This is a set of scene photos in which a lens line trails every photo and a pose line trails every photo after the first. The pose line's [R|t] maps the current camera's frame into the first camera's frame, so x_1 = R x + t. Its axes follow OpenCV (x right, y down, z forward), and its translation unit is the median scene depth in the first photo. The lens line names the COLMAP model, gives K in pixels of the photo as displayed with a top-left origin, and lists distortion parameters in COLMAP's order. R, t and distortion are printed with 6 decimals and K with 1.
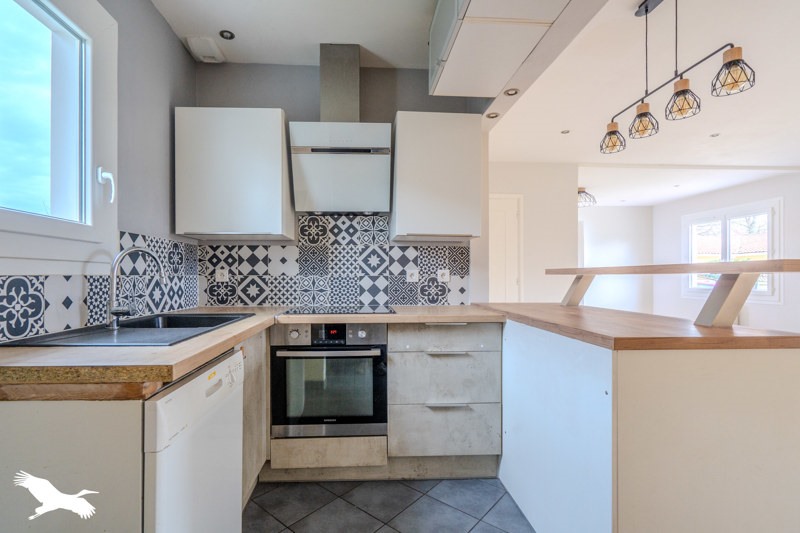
lens RADIAL K [[371.7, 0, 374.6], [0, 371.7, 276.4], [0, 0, 1]] dist [0.000328, 0.000132]
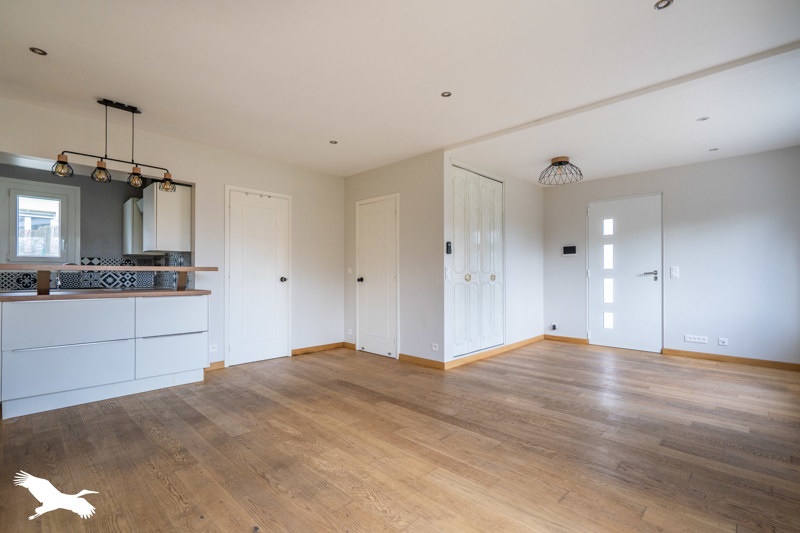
lens RADIAL K [[378.5, 0, 400.0], [0, 378.5, 266.5], [0, 0, 1]] dist [-0.002776, -0.000313]
pose [[0.691291, -0.019344, -0.722318, 1.062126], [0.000632, 0.999657, -0.026166, 0.007438], [0.722577, 0.017632, 0.691066, 0.271034]]
